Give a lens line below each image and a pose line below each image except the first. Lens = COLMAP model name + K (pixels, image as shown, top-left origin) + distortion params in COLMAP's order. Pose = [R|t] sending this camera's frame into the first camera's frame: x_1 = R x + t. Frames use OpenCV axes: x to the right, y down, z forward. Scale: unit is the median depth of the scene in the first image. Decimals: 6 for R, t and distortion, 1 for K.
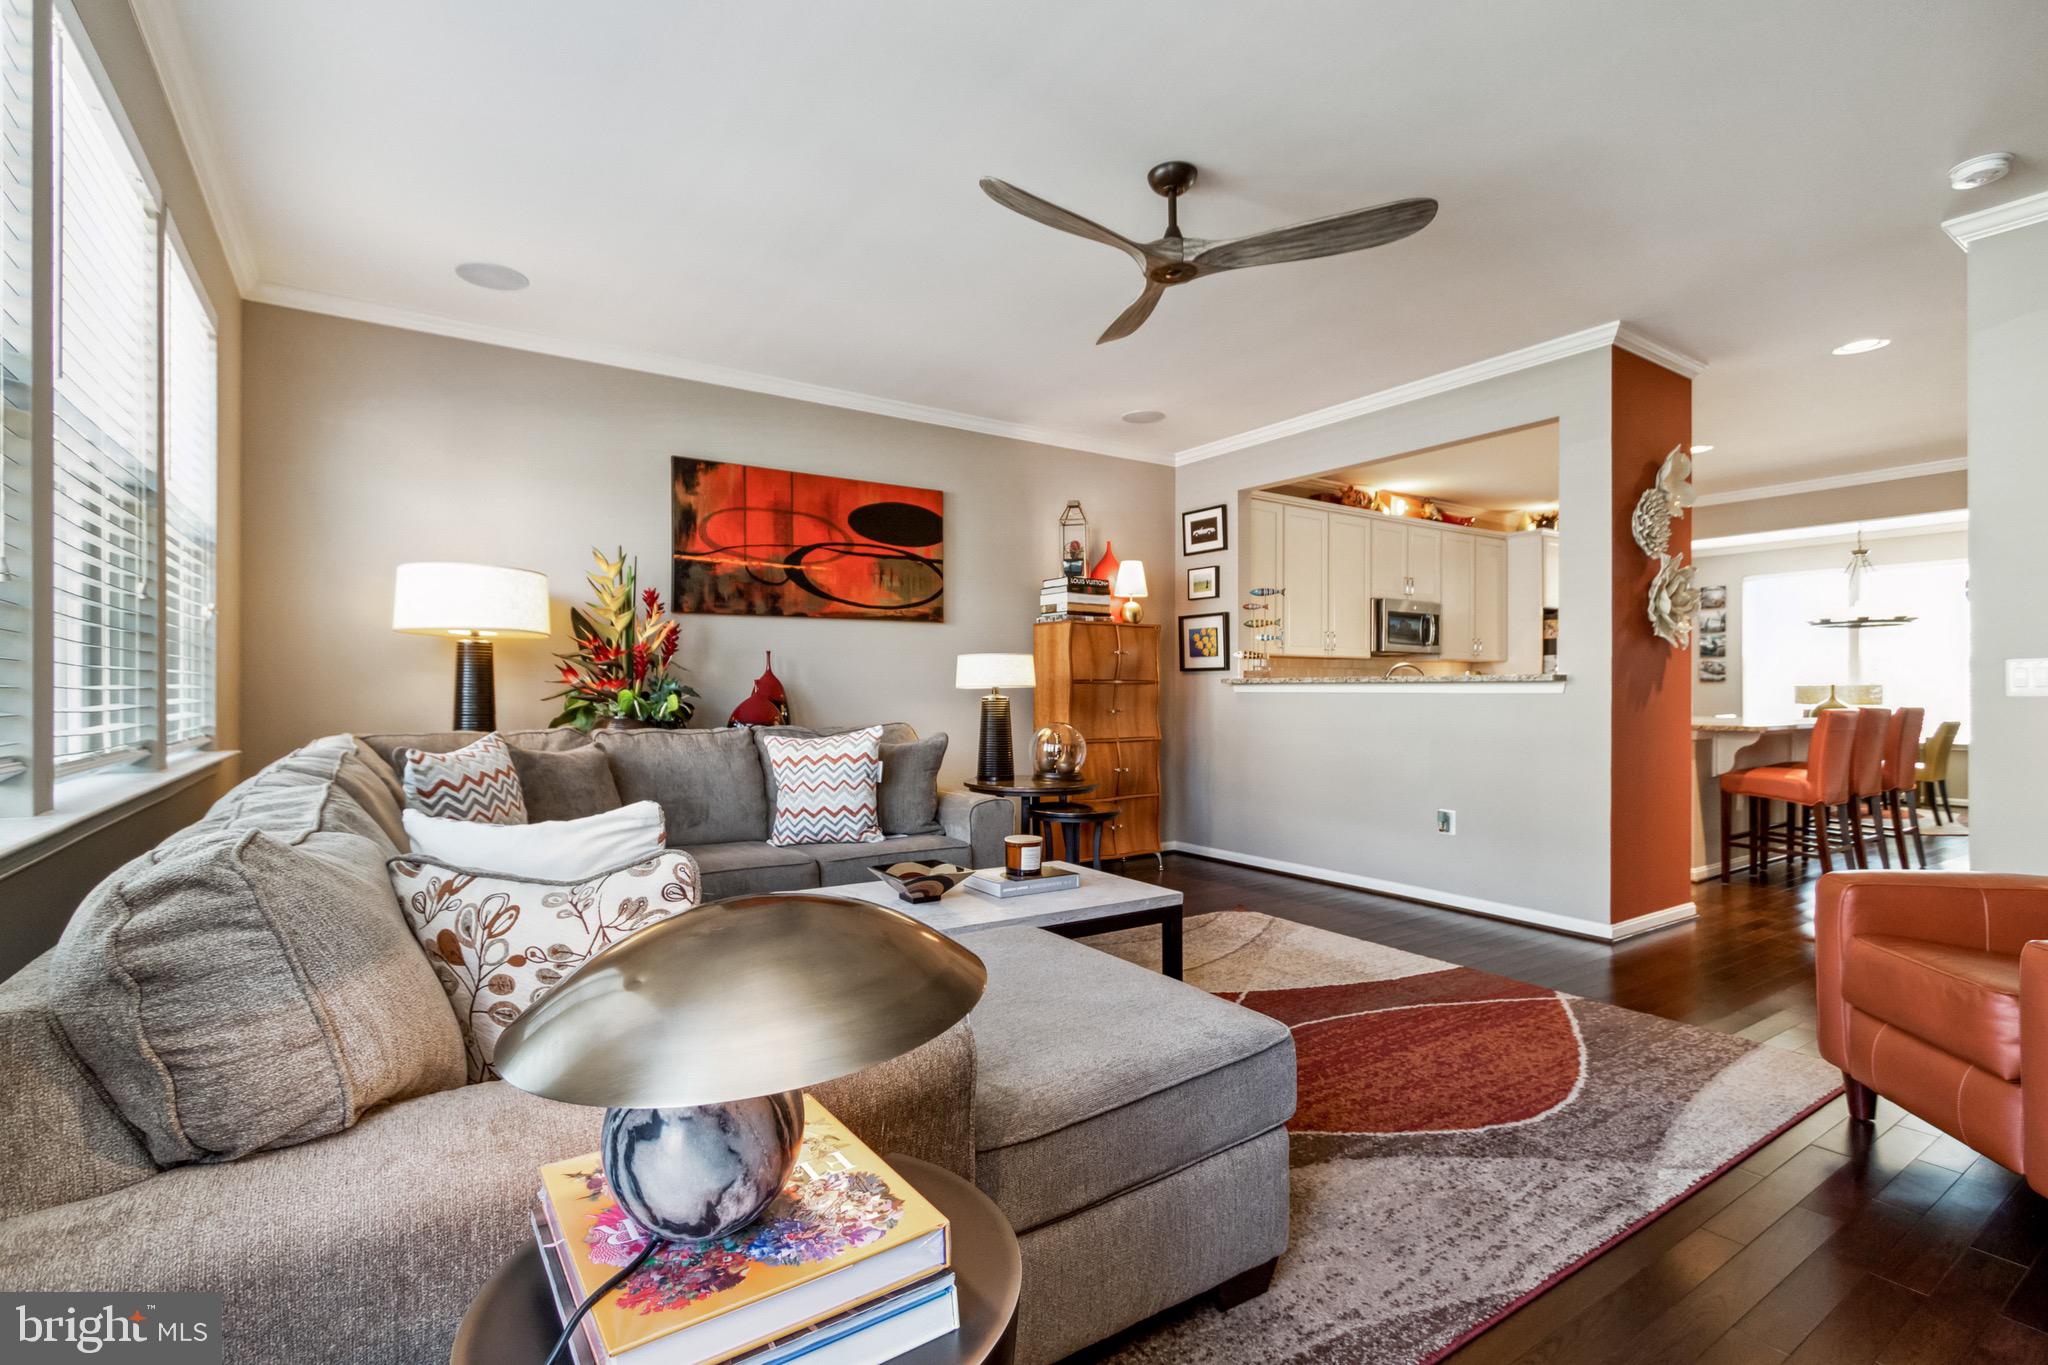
lens RADIAL K [[943.5, 0, 990.9], [0, 943.5, 692.3], [0, 0, 1]] dist [0.008323, -0.002204]
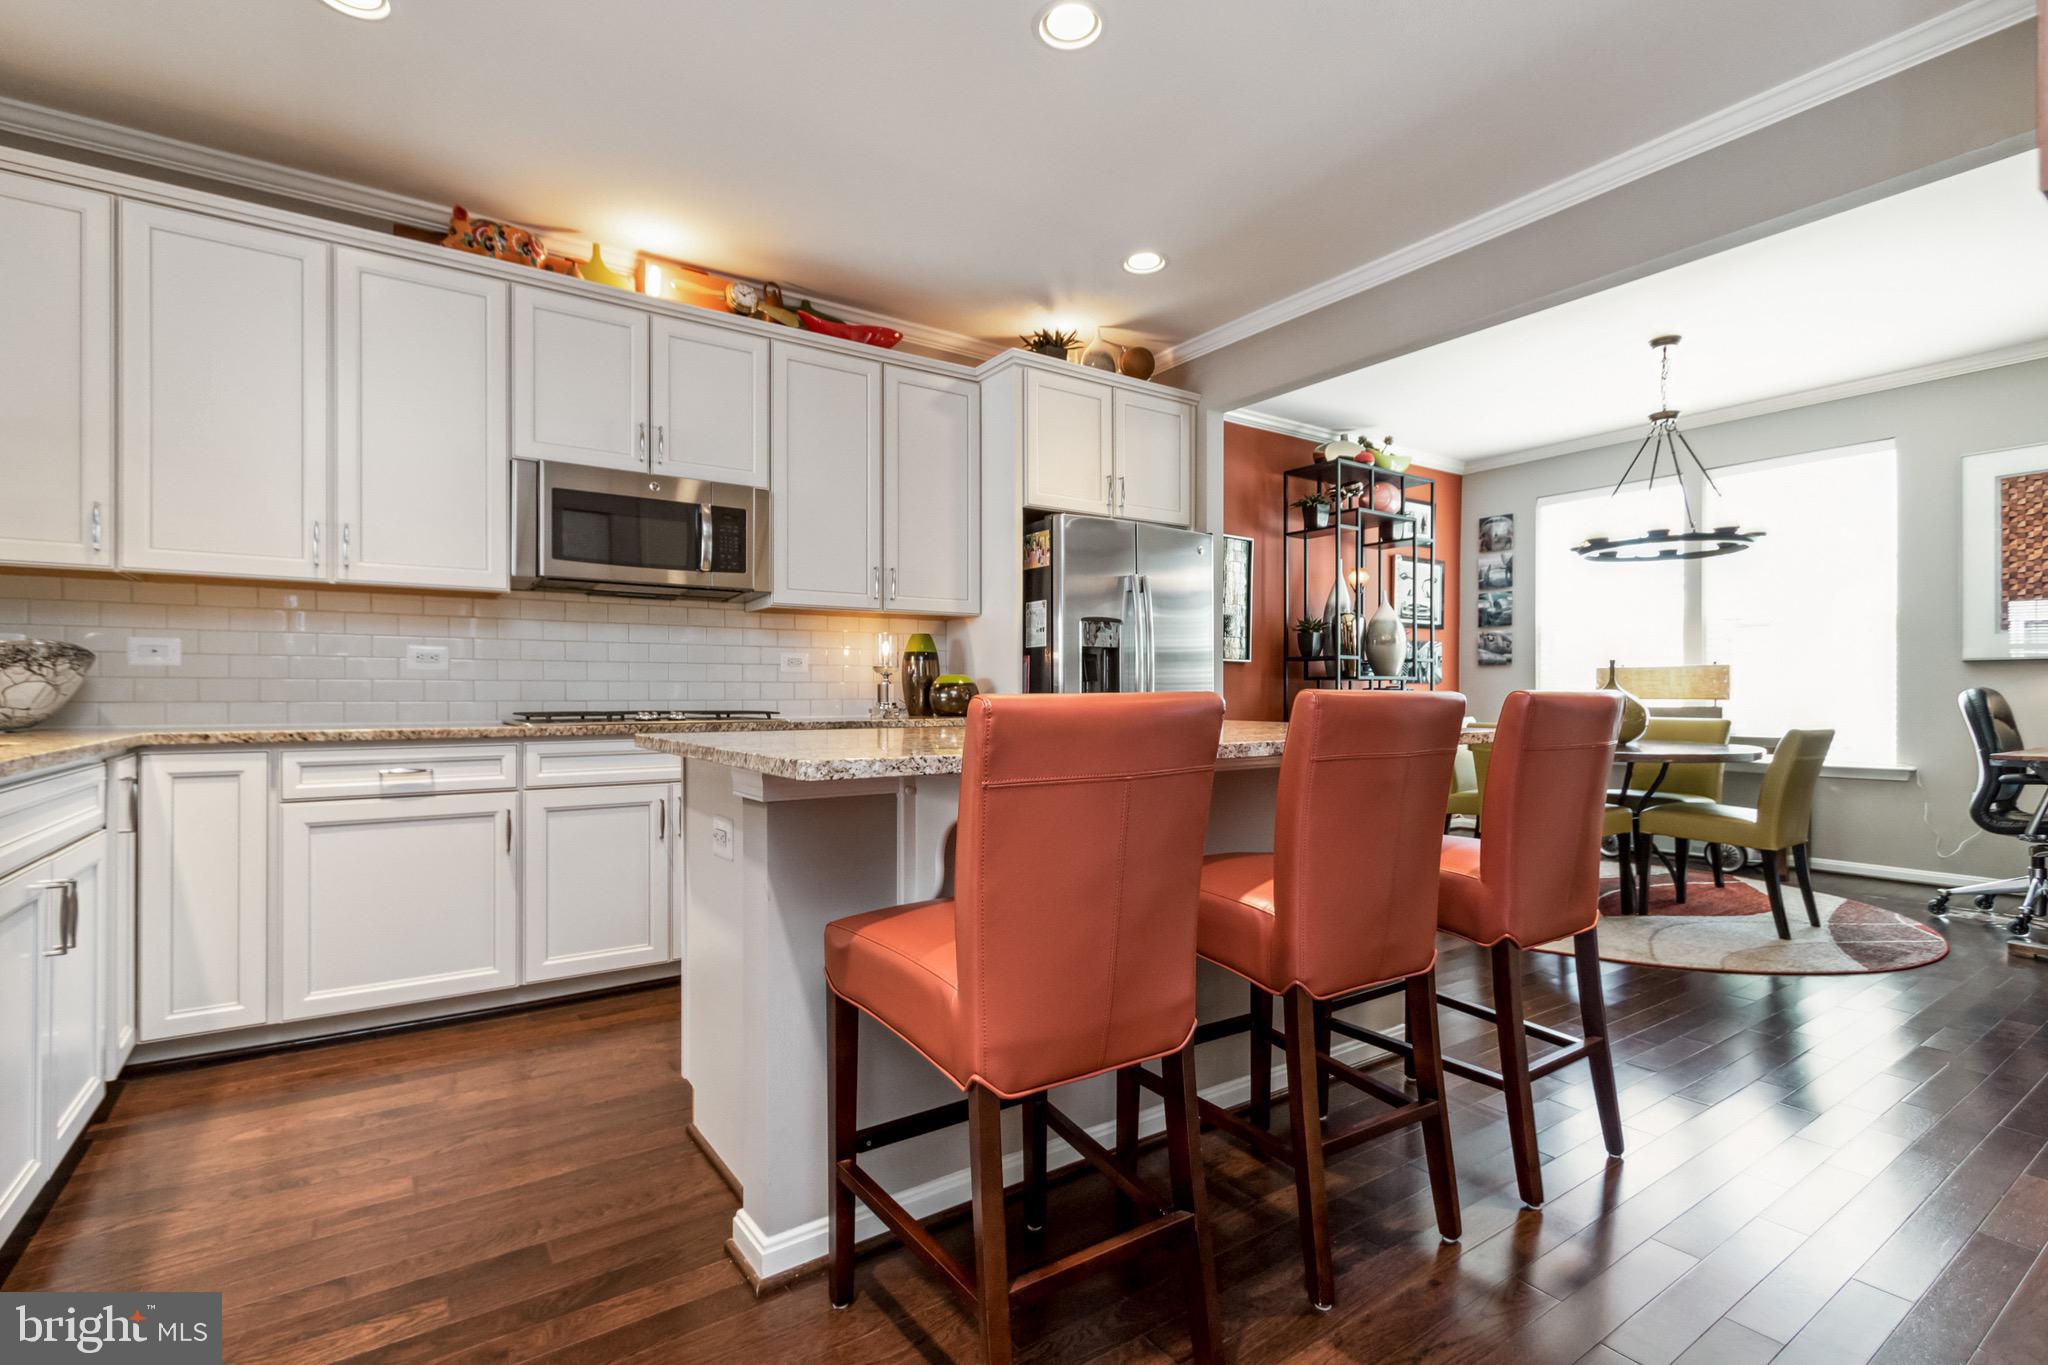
lens RADIAL K [[943.5, 0, 1019.2], [0, 943.5, 696.4], [0, 0, 1]] dist [0.008323, -0.002204]
pose [[0.999824, -0.002884, 0.018547, 0.571110], [0.002949, 0.999990, -0.003490, 0.014016], [-0.018536, 0.003544, 0.999822, 0.495238]]
